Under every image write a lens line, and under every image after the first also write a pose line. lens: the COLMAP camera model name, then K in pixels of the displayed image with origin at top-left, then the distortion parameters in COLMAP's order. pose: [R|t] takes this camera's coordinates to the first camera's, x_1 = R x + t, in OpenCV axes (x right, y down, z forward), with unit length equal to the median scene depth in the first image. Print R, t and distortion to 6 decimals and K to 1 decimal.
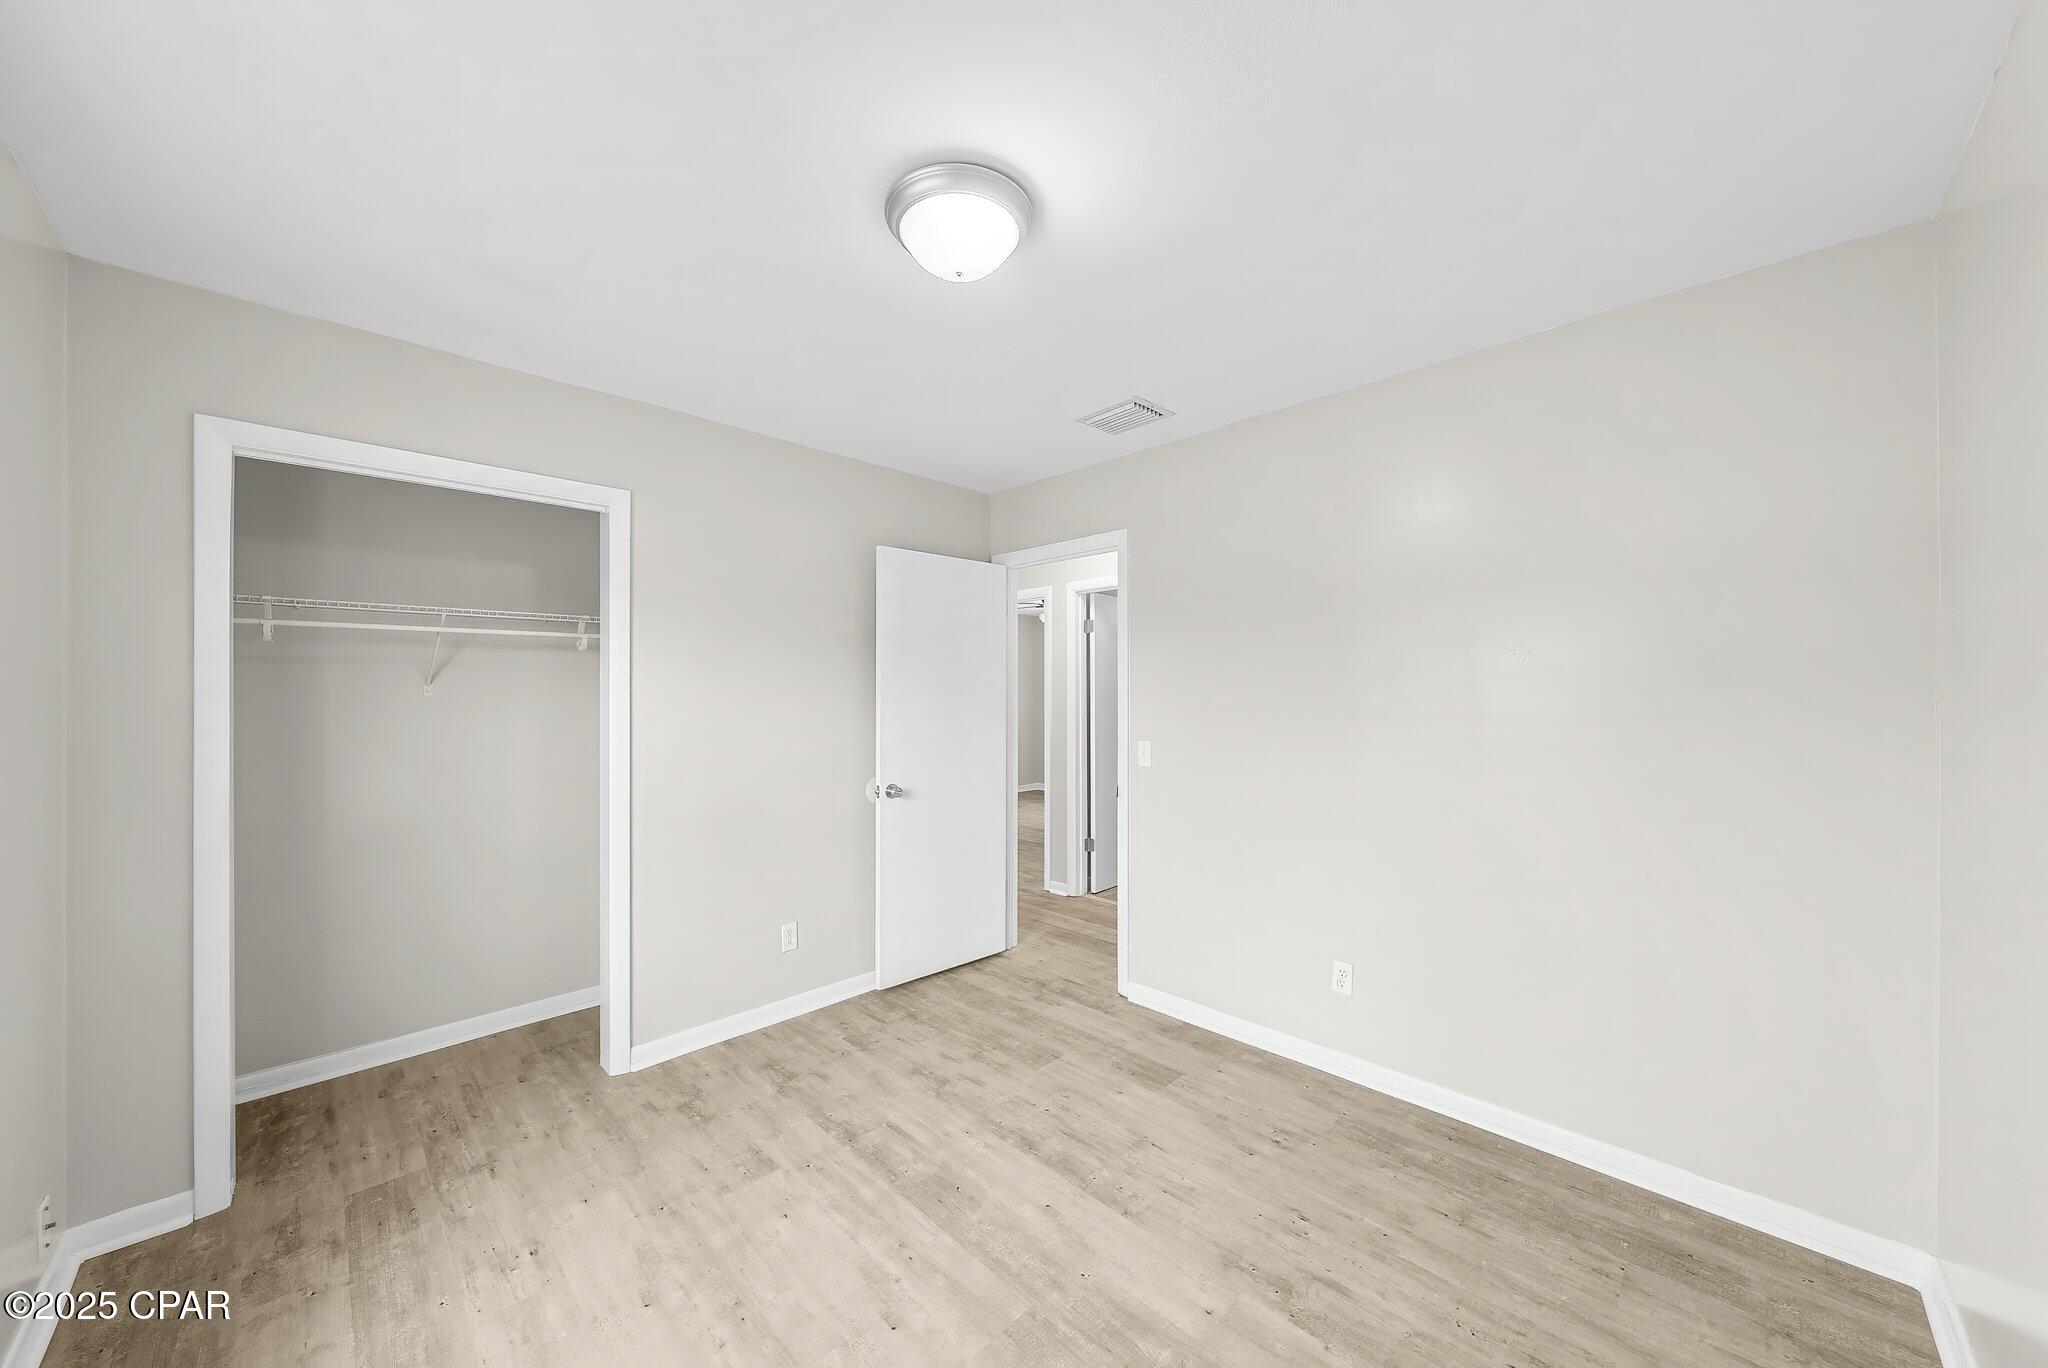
lens RADIAL K [[723.5, 0, 1023.0], [0, 723.5, 690.9], [0, 0, 1]] dist [-0.006298, 0.000418]
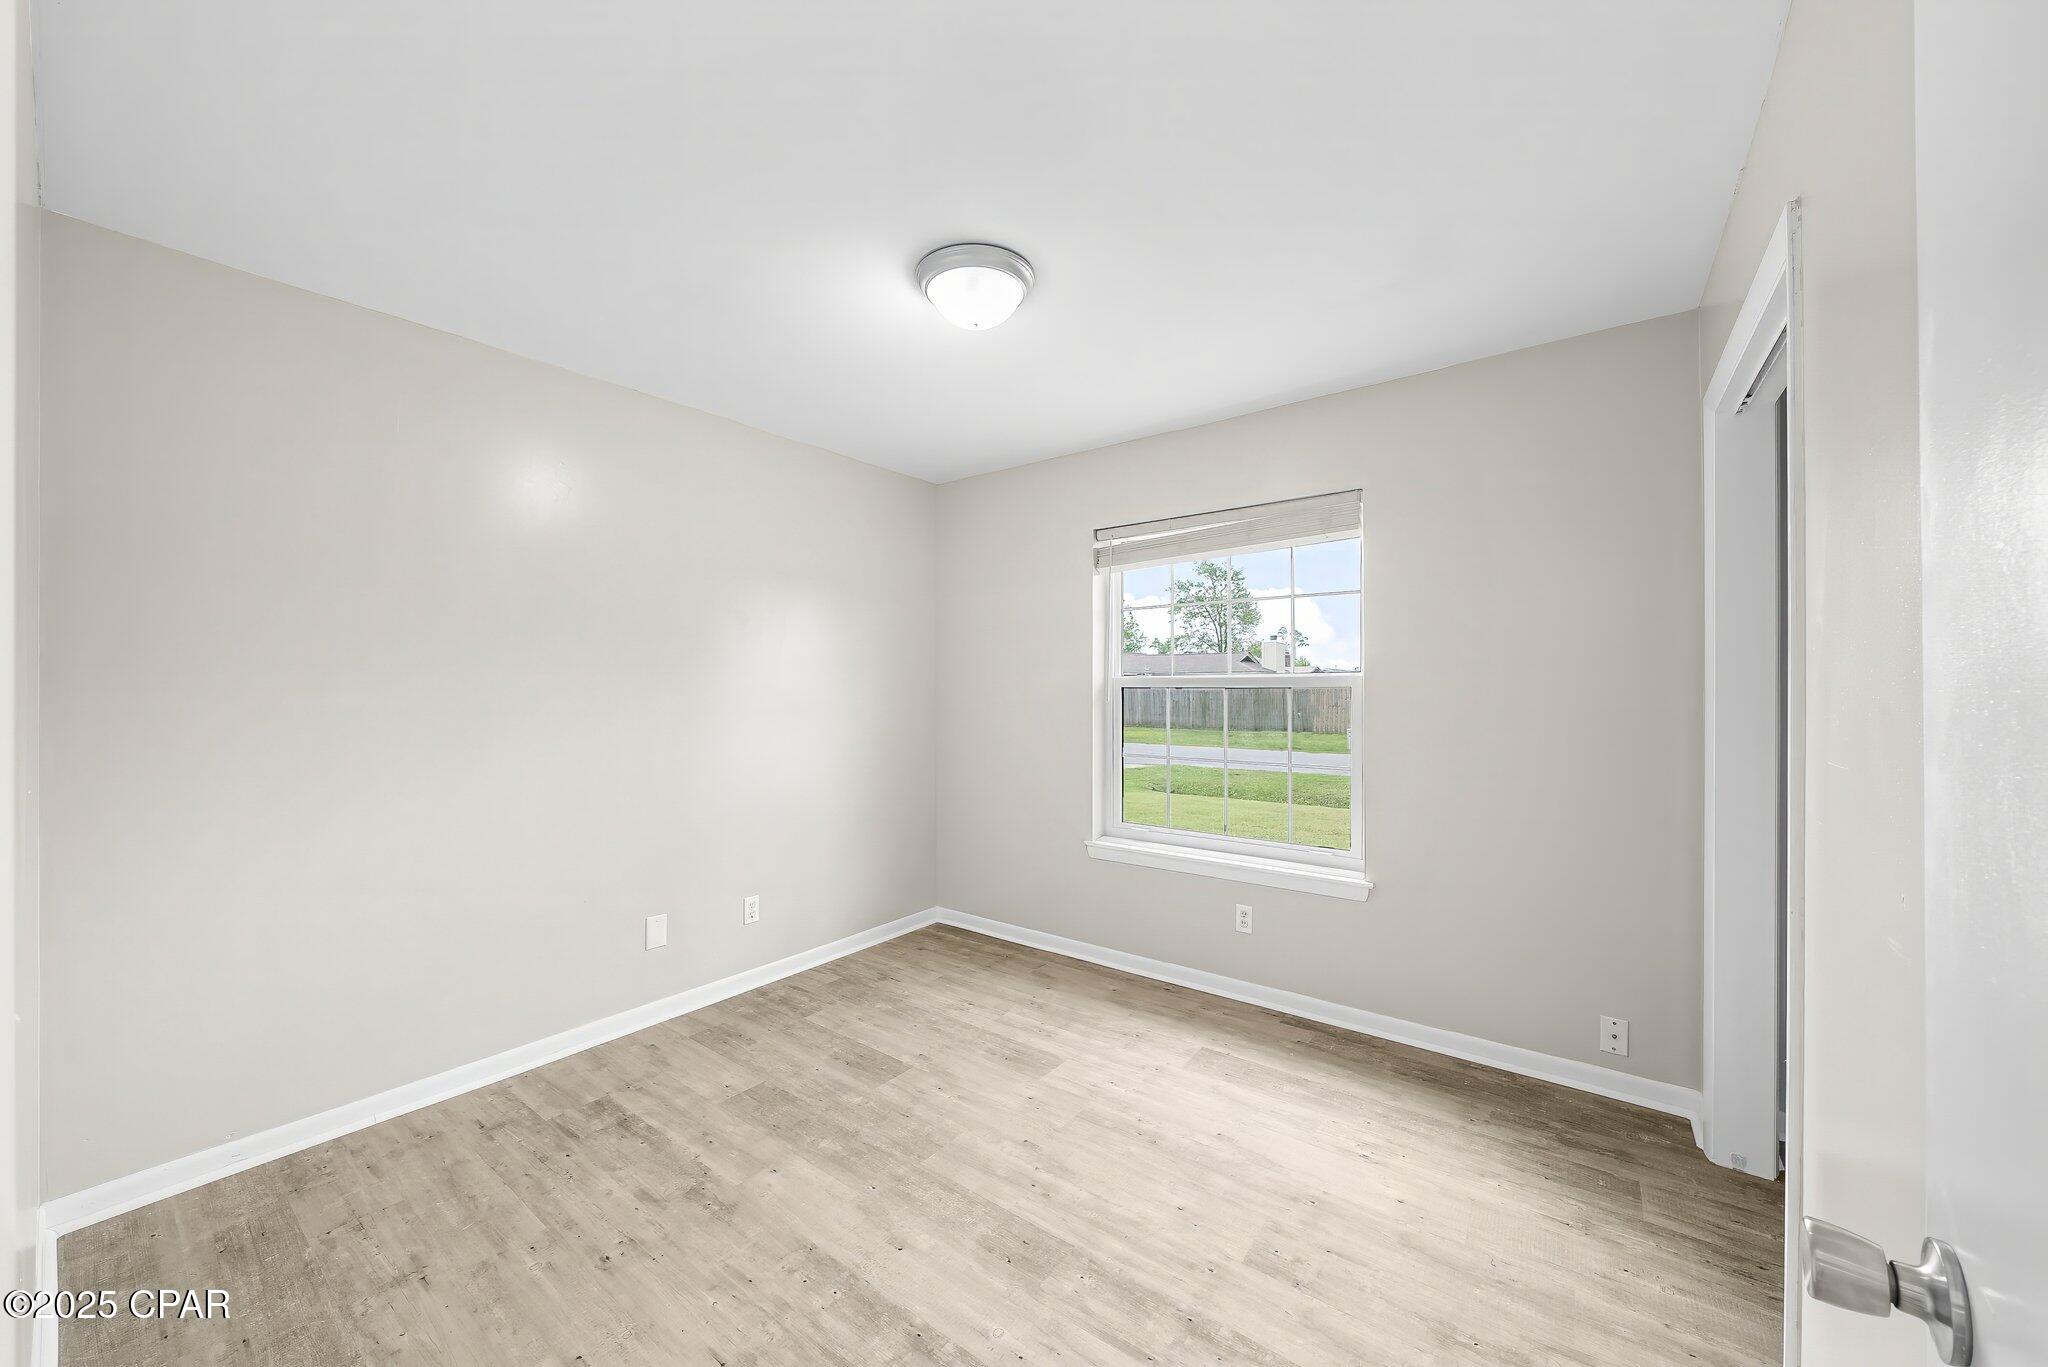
lens RADIAL K [[752.7, 0, 1023.3], [0, 752.7, 686.3], [0, 0, 1]] dist [-0.002858, -0.000515]
pose [[-0.991039, 0.003311, -0.133529, 0.005916], [0.004192, 0.999971, -0.006322, 0.042612], [0.133505, -0.006825, -0.991025, 1.908139]]
